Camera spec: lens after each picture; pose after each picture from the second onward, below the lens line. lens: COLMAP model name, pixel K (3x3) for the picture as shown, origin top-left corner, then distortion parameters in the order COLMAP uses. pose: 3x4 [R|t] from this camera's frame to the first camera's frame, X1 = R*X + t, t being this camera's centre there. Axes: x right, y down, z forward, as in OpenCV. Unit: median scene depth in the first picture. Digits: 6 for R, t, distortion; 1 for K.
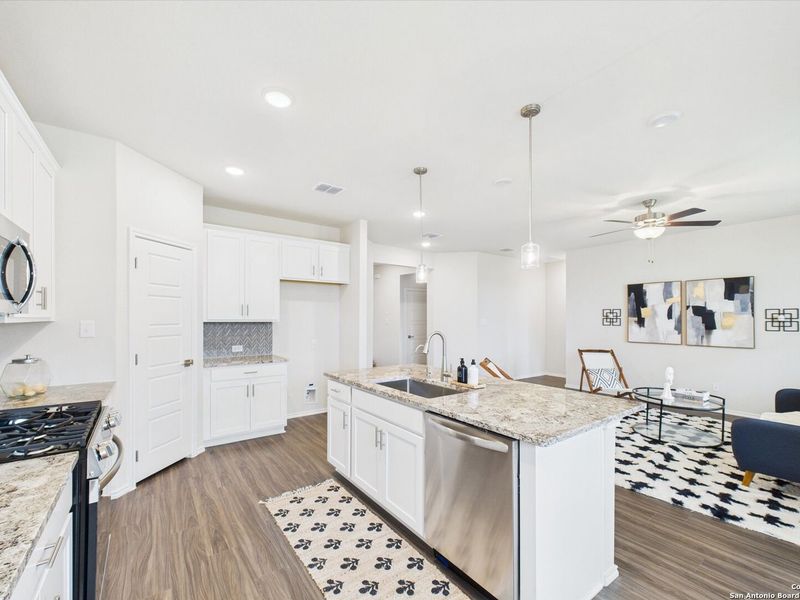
lens RADIAL K [[345.1, 0, 399.8], [0, 345.1, 317.6], [0, 0, 1]] dist [0.000833, -0.000351]
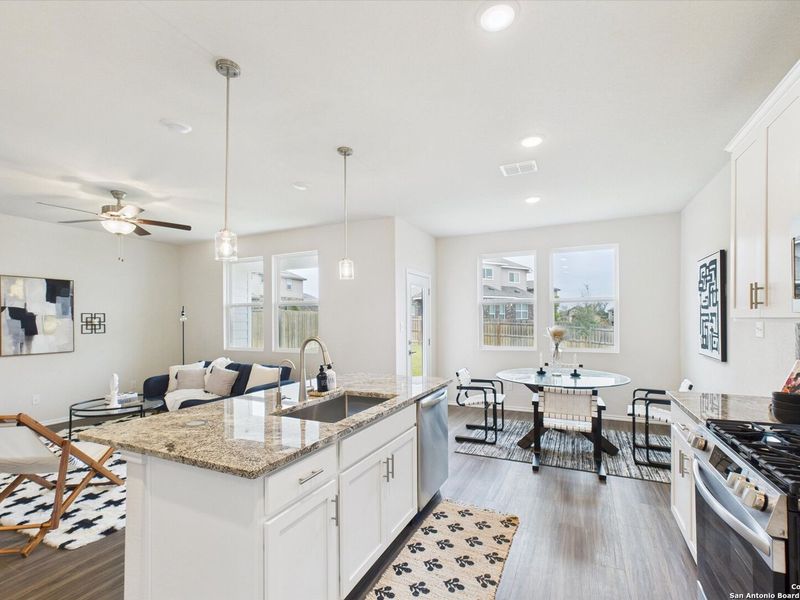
lens RADIAL K [[379.6, 0, 401.4], [0, 379.6, 320.5], [0, 0, 1]] dist [0.001109, 0.000007]
pose [[-0.478577, 0.001002, 0.878045, -0.406357], [0.004694, 0.999988, 0.001418, 0.000799], [-0.878033, 0.004800, -0.478576, 0.663507]]
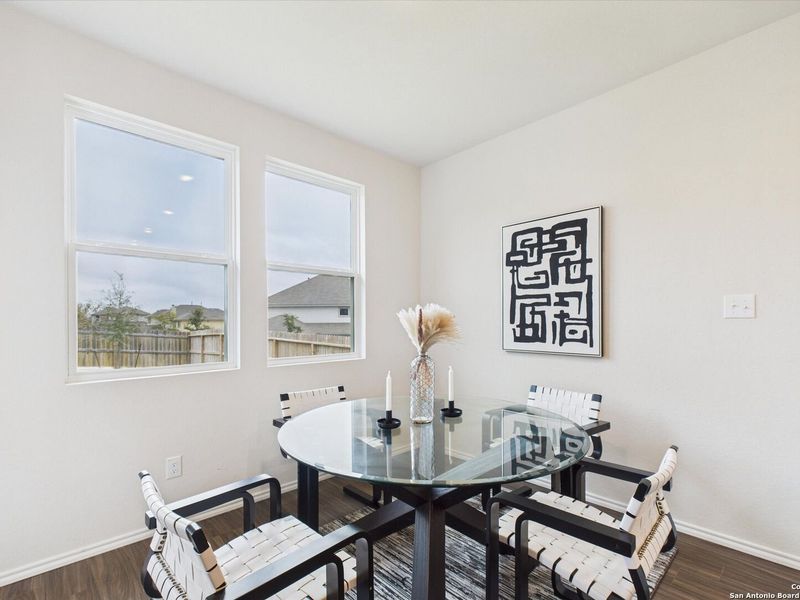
lens RADIAL K [[379.6, 0, 399.7], [0, 379.6, 325.0], [0, 0, 1]] dist [0.001109, 0.000007]
pose [[-0.992586, 0.003211, -0.121502, 0.247283], [0.002998, 0.999994, 0.001934, 0.034519], [0.121508, 0.001556, -0.992589, 0.298648]]
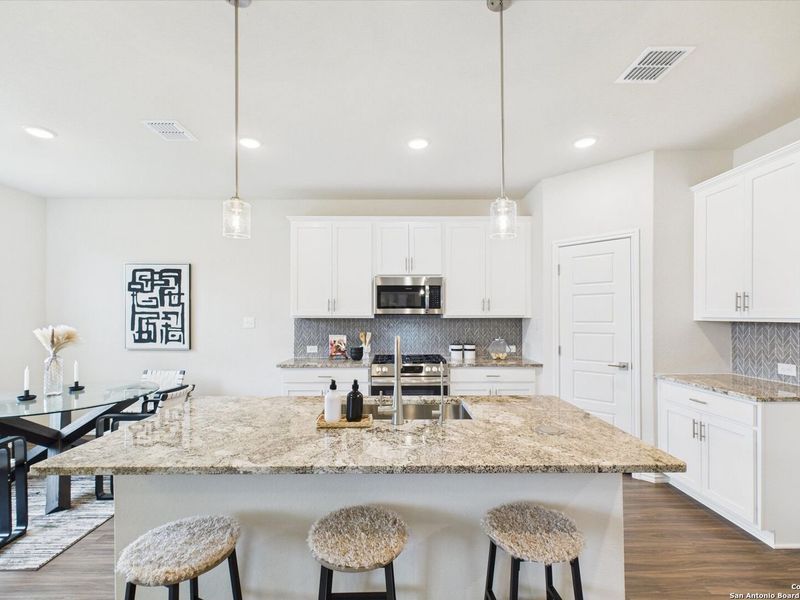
lens RADIAL K [[379.6, 0, 400.4], [0, 379.6, 316.1], [0, 0, 1]] dist [0.001109, 0.000007]
pose [[-0.583548, -0.001313, -0.812078, 0.352553], [0.001208, 0.999996, -0.002485, 0.003220], [0.812078, -0.002431, -0.583544, 0.749404]]
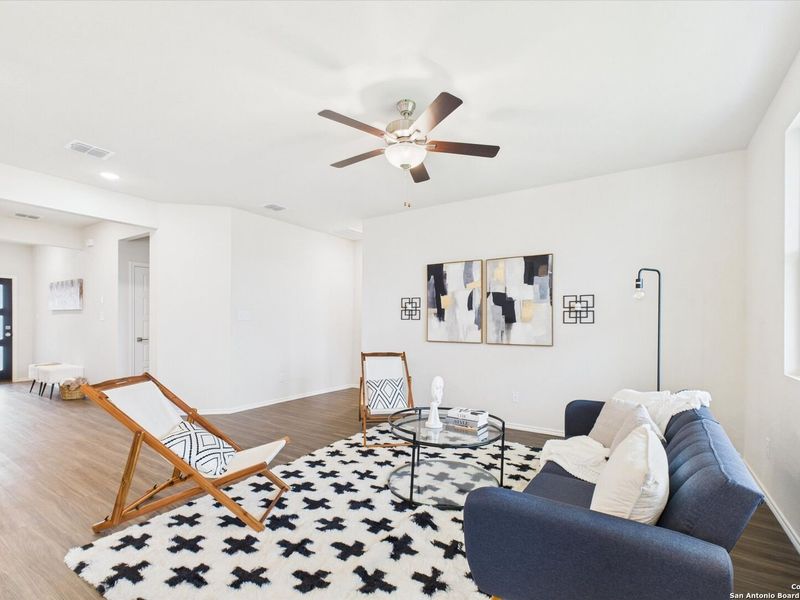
lens RADIAL K [[379.6, 0, 400.1], [0, 379.6, 323.9], [0, 0, 1]] dist [0.001109, 0.000007]
pose [[0.936493, 0.002177, 0.350679, 0.385498], [-0.004723, 0.999968, 0.006406, 0.034125], [-0.350653, -0.007655, 0.936474, 0.302205]]
